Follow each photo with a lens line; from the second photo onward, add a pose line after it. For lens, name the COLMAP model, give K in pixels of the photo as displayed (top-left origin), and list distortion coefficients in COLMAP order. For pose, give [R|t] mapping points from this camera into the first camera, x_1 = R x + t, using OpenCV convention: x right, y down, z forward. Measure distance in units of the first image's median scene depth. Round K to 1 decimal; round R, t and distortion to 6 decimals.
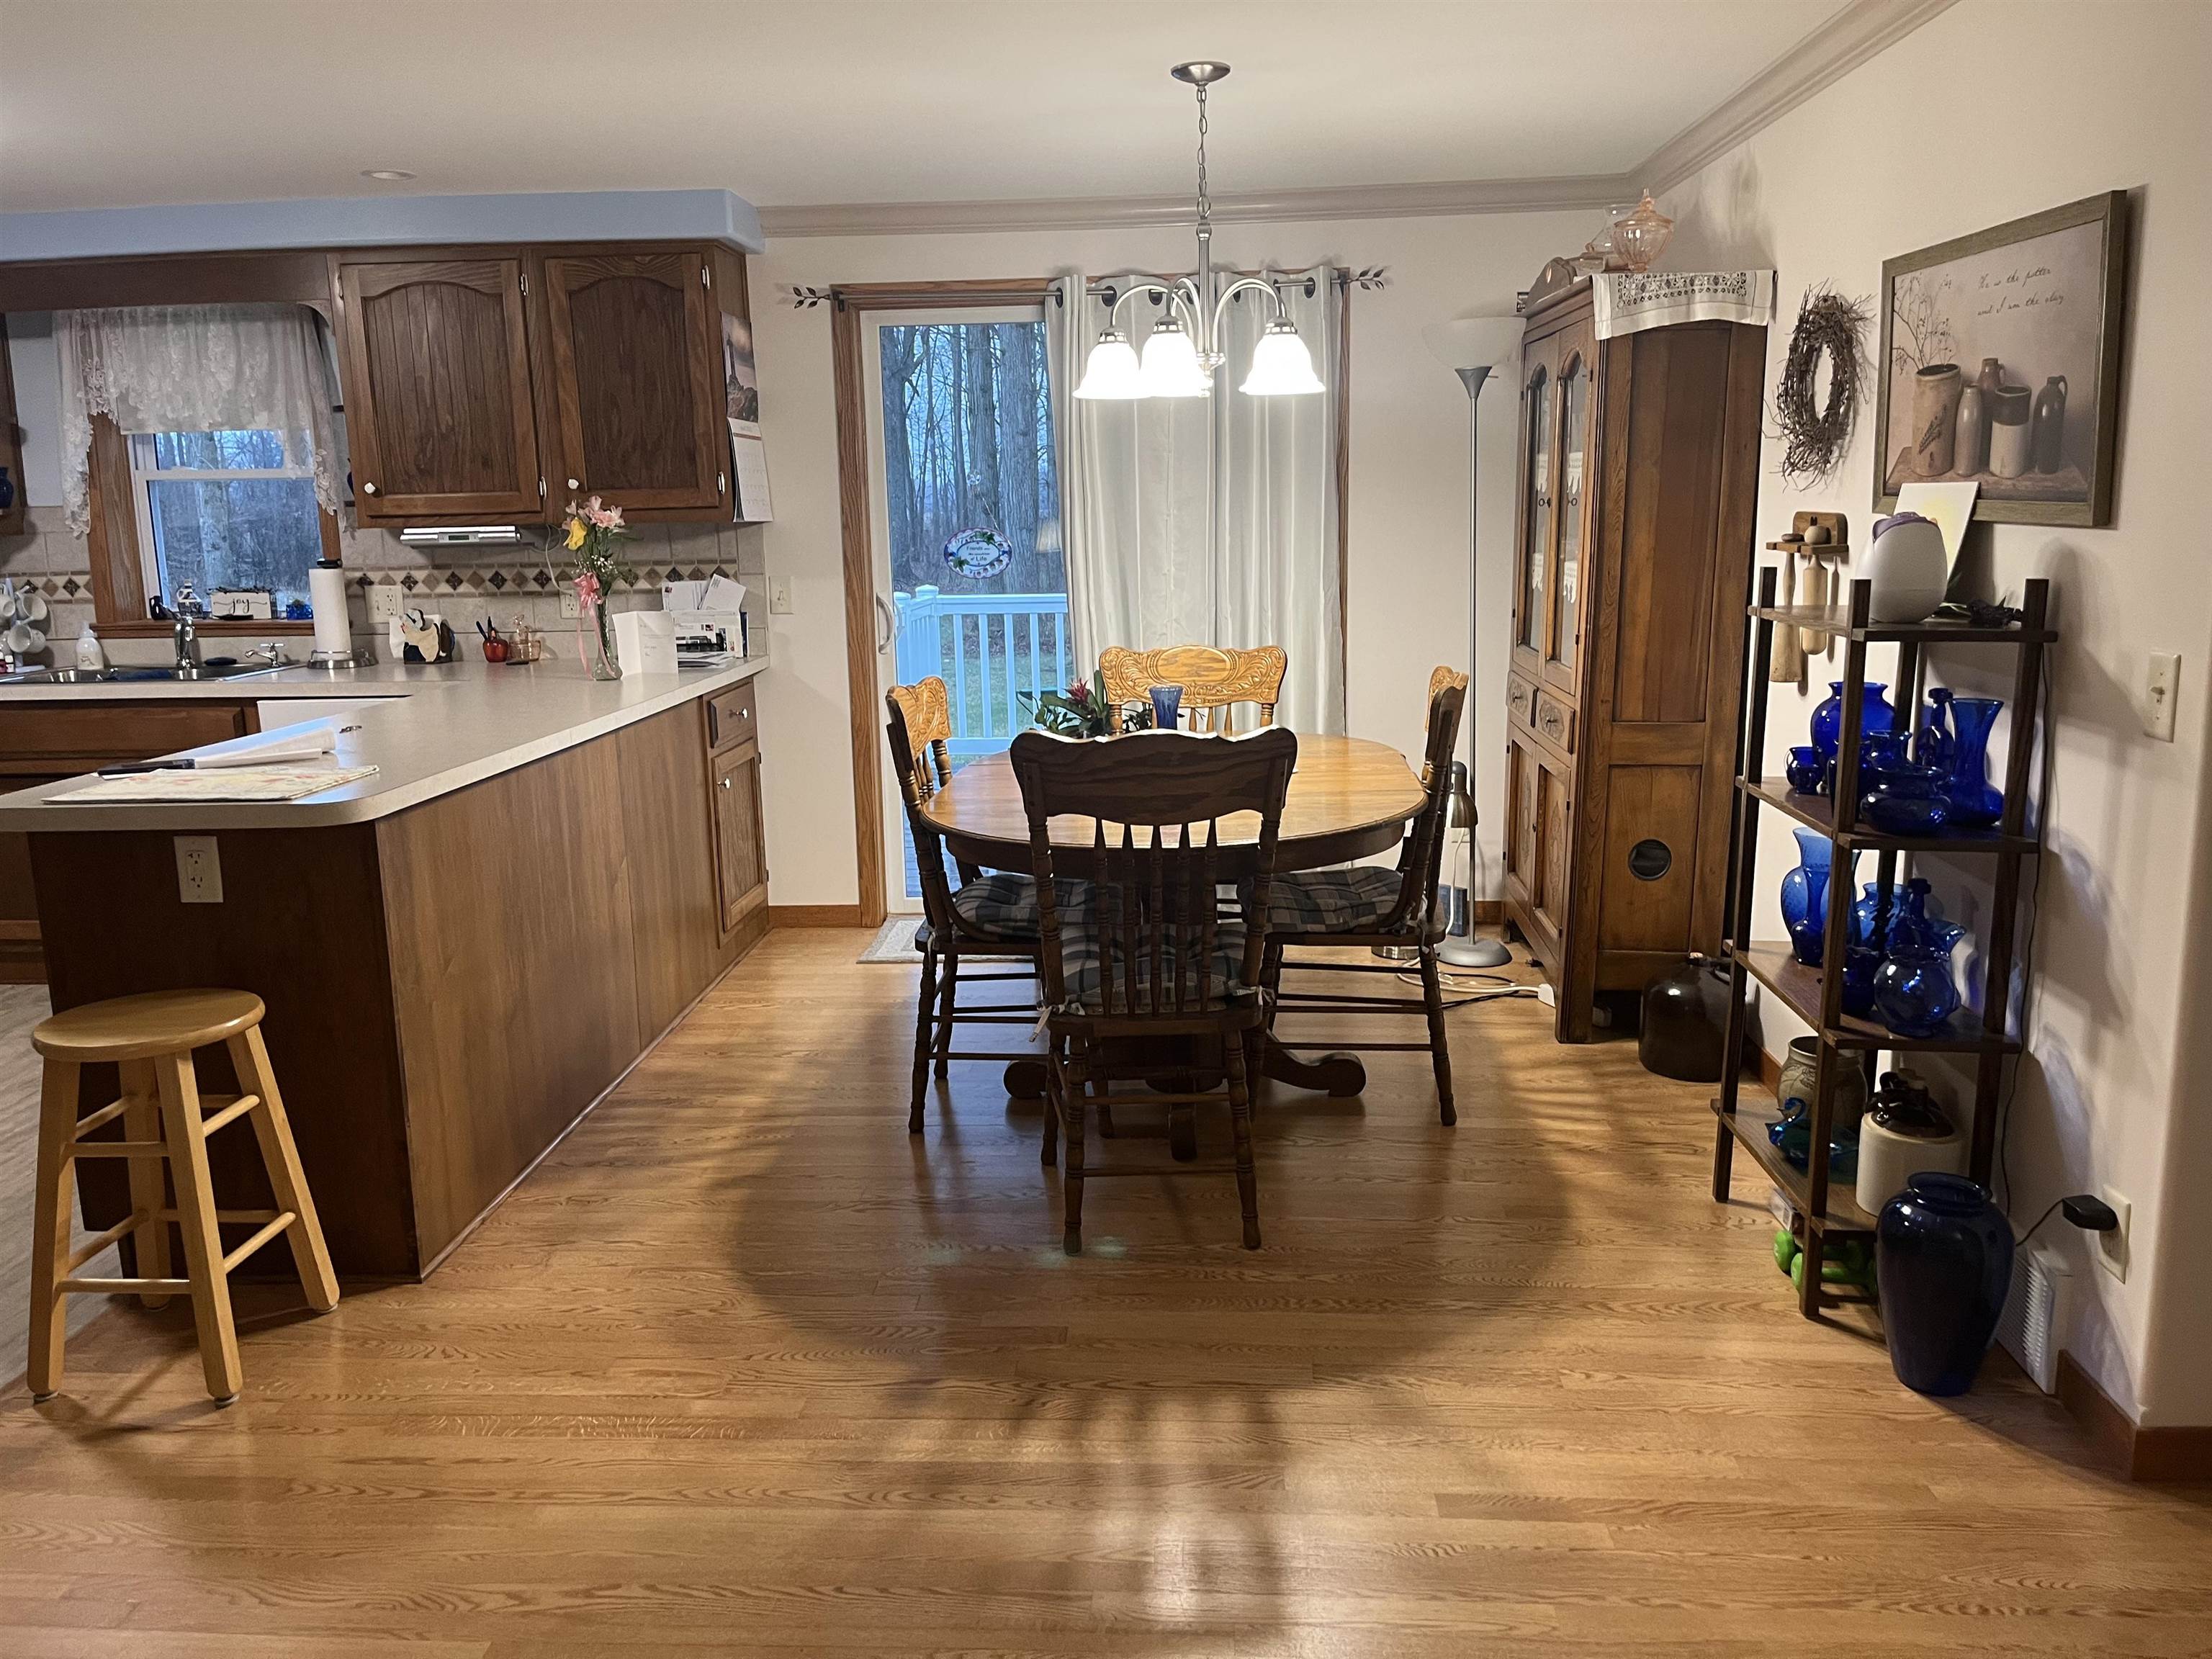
lens RADIAL K [[1675.8, 0, 1102.0], [0, 1675.8, 819.8], [0, 0, 1]] dist [0.060075, -0.062237]
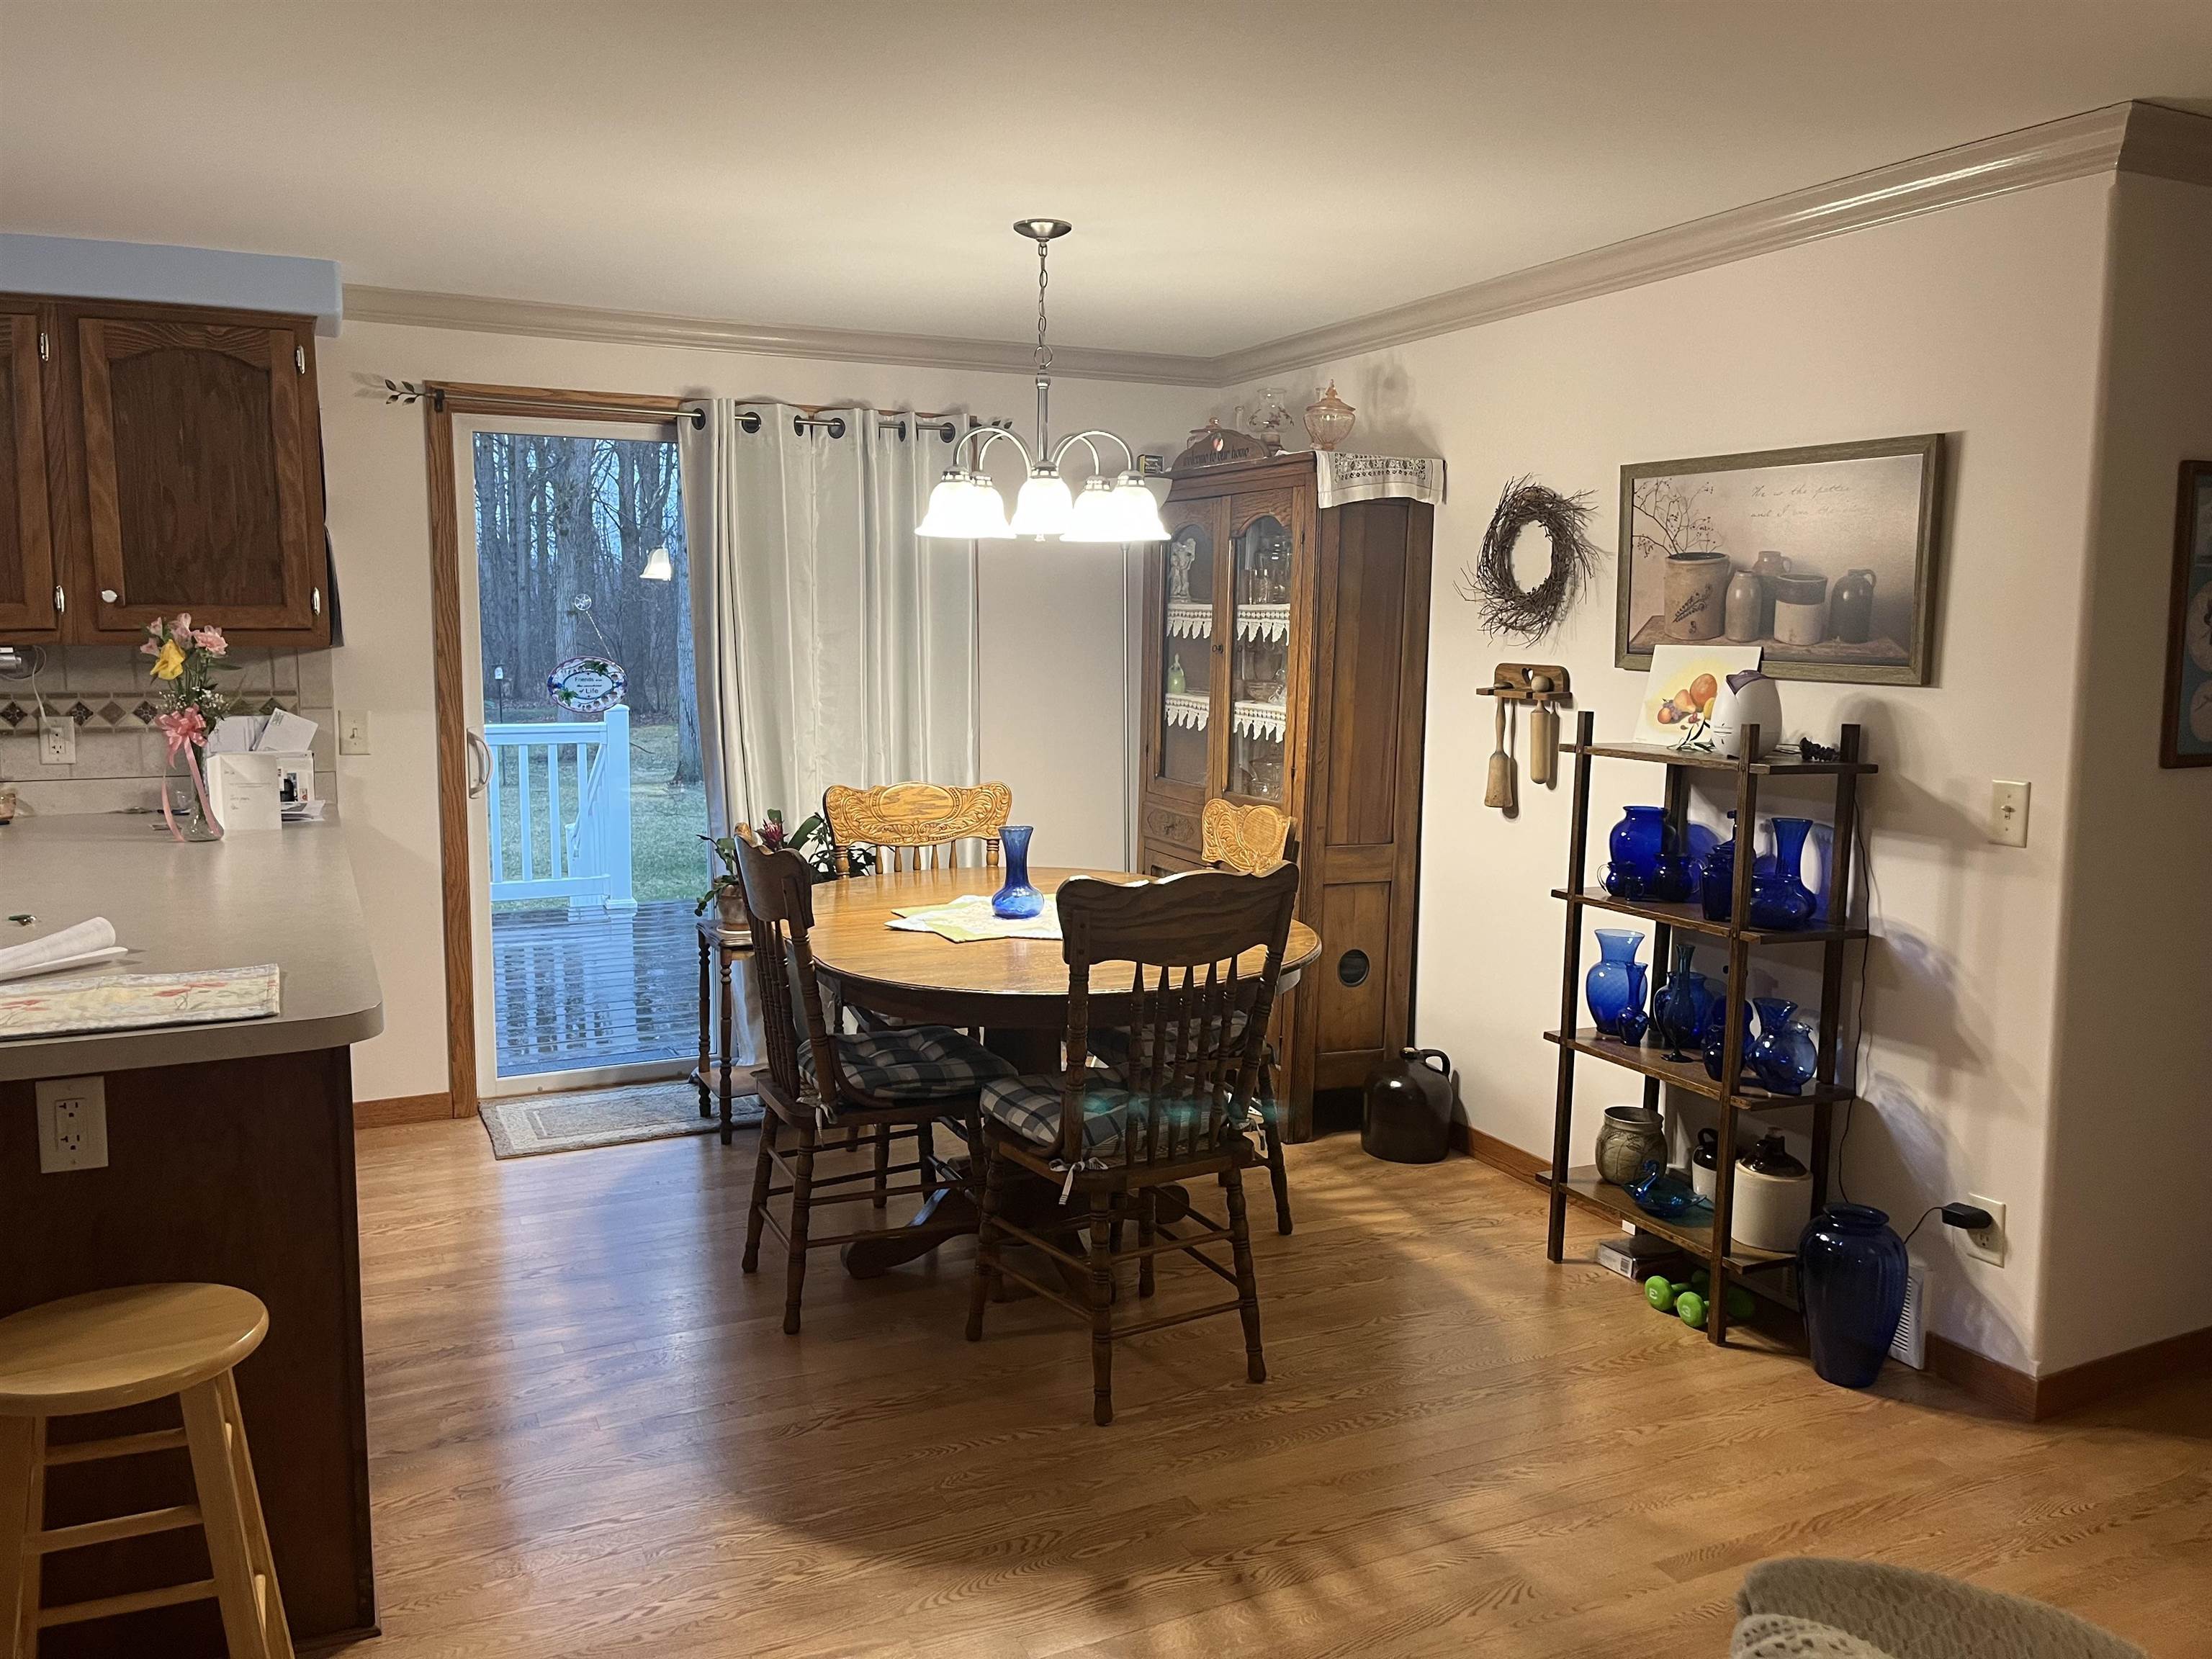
lens RADIAL K [[1675.8, 0, 1102.0], [0, 1675.8, 819.8], [0, 0, 1]] dist [0.060075, -0.062237]
pose [[0.872331, -0.029609, 0.488019, -0.301718], [0.065860, 0.996183, -0.057285, -0.017976], [-0.484460, 0.082112, 0.870951, 0.088660]]
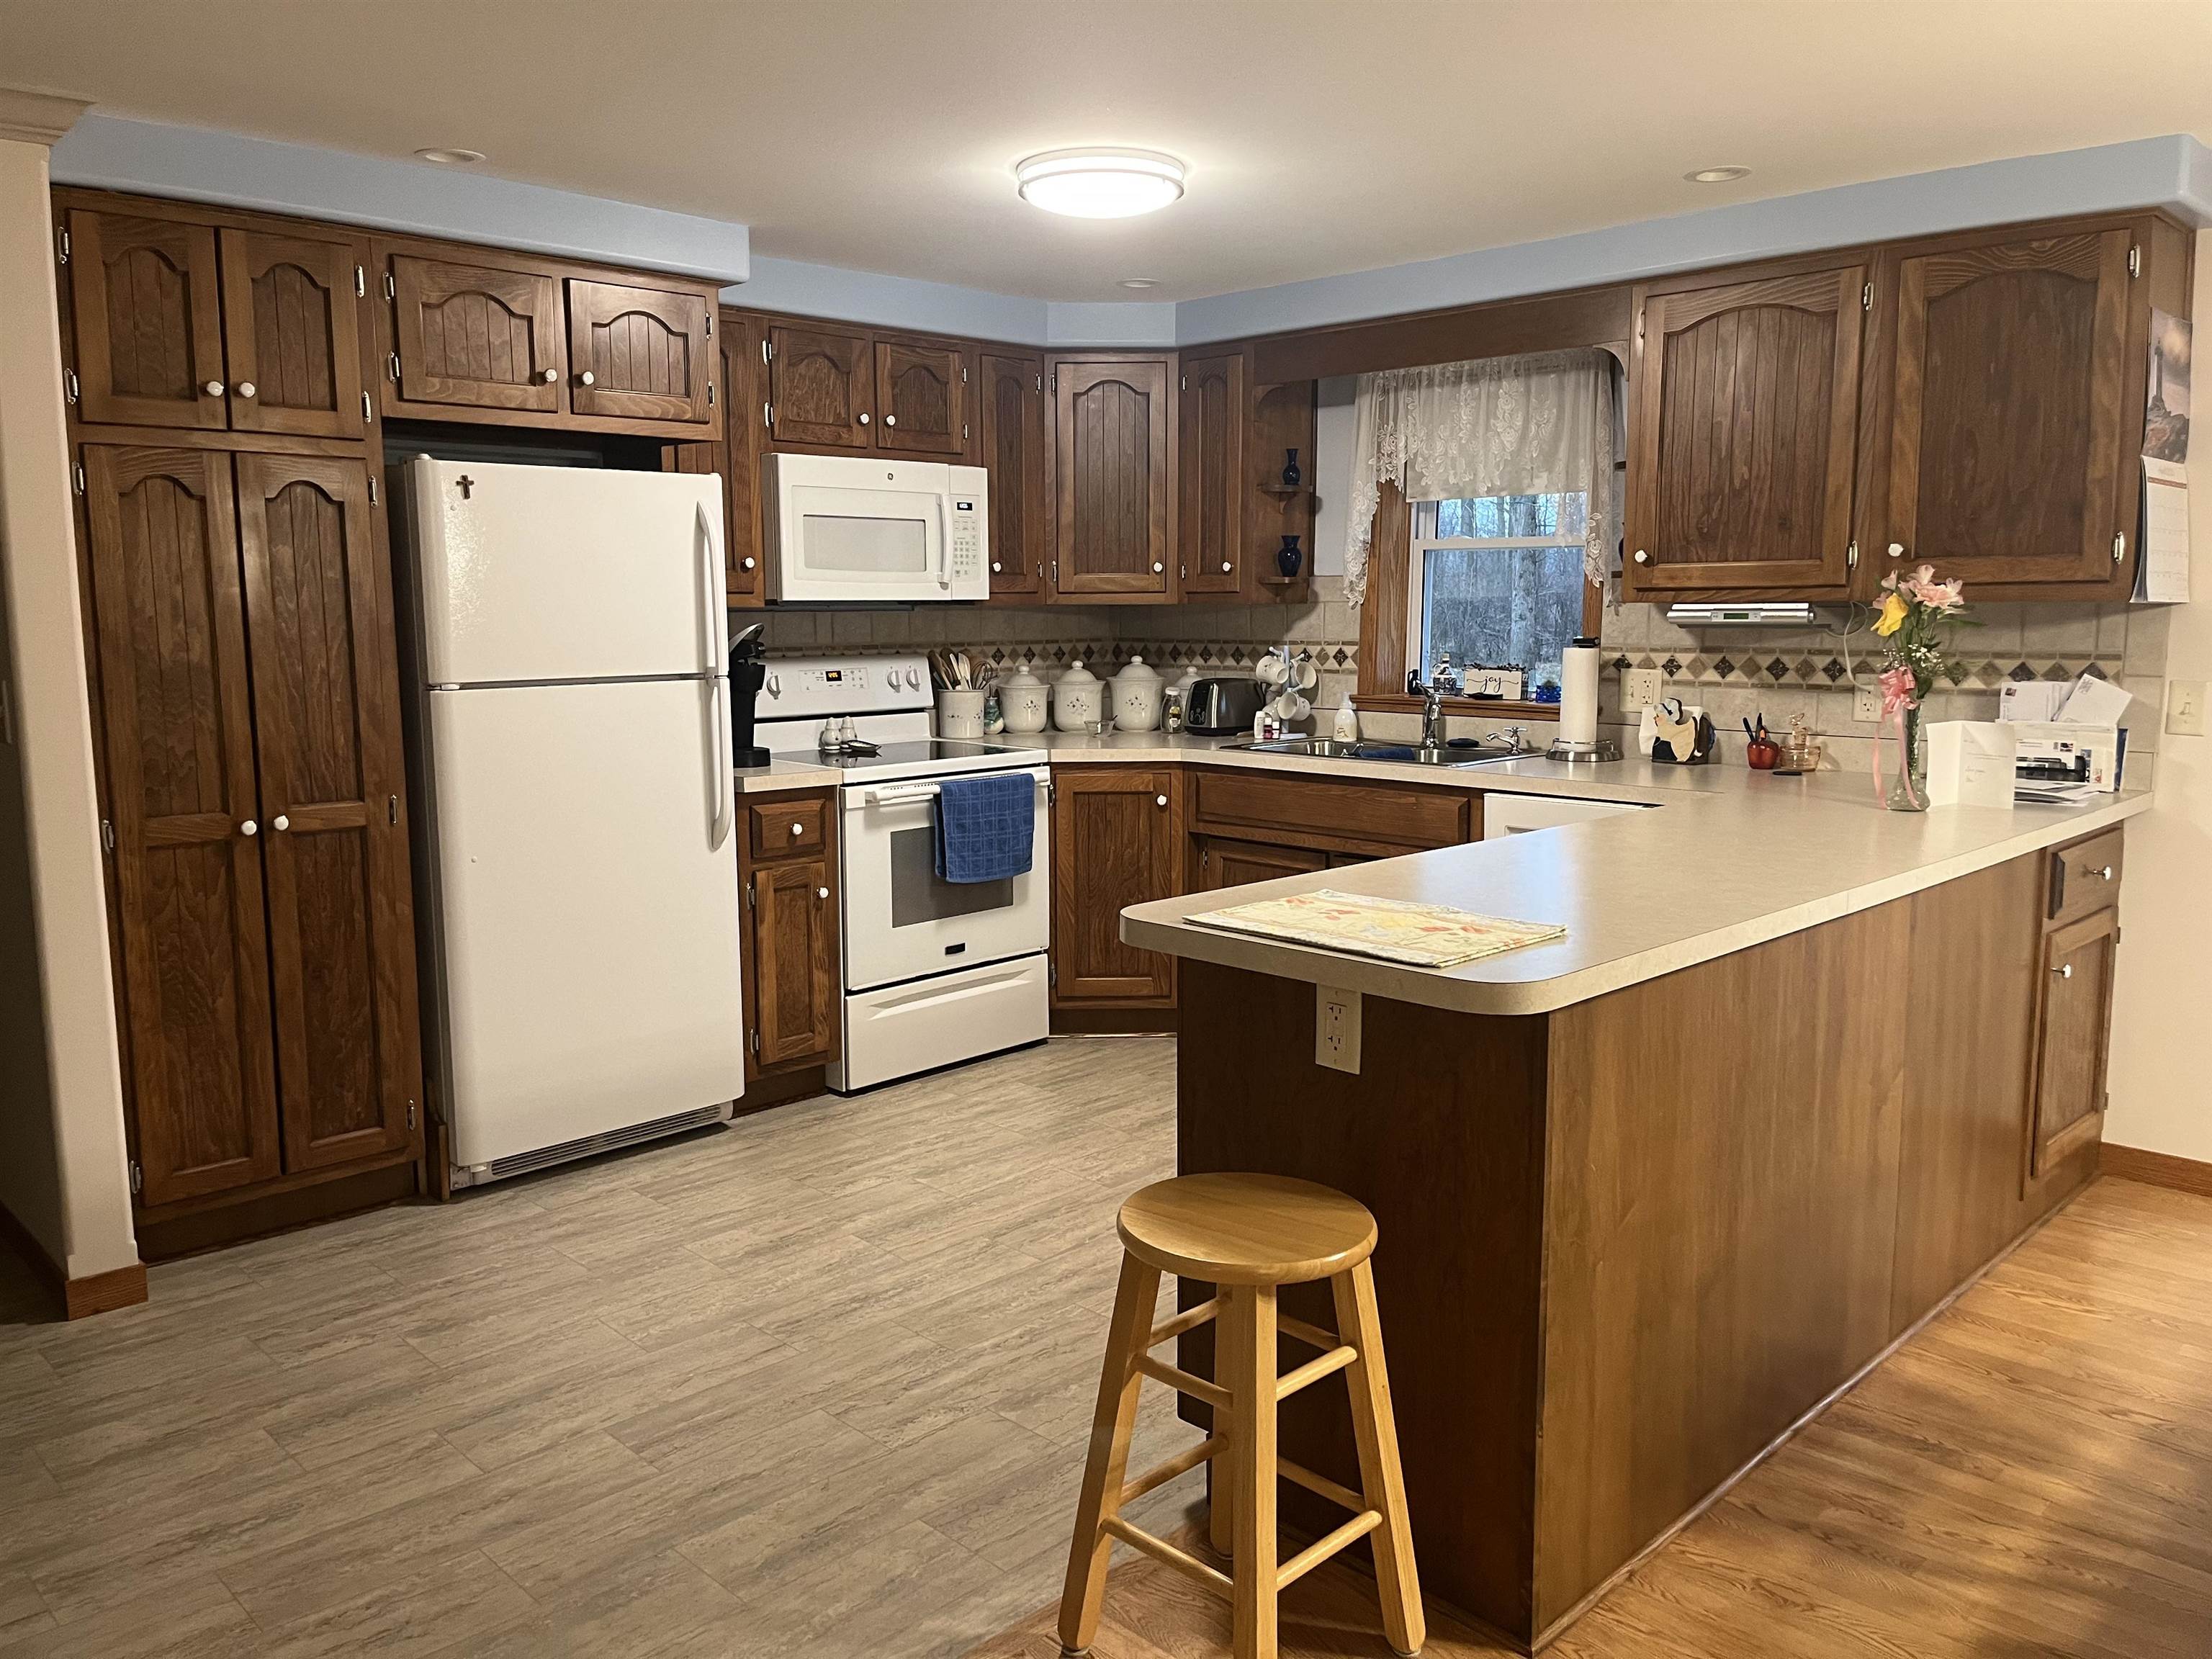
lens RADIAL K [[1675.8, 0, 1102.0], [0, 1675.8, 819.8], [0, 0, 1]] dist [0.060075, -0.062237]
pose [[0.749347, 0.107590, -0.653378, -0.068614], [-0.135391, 0.990761, 0.007869, -0.035389], [0.648188, 0.082565, 0.756991, 0.197565]]
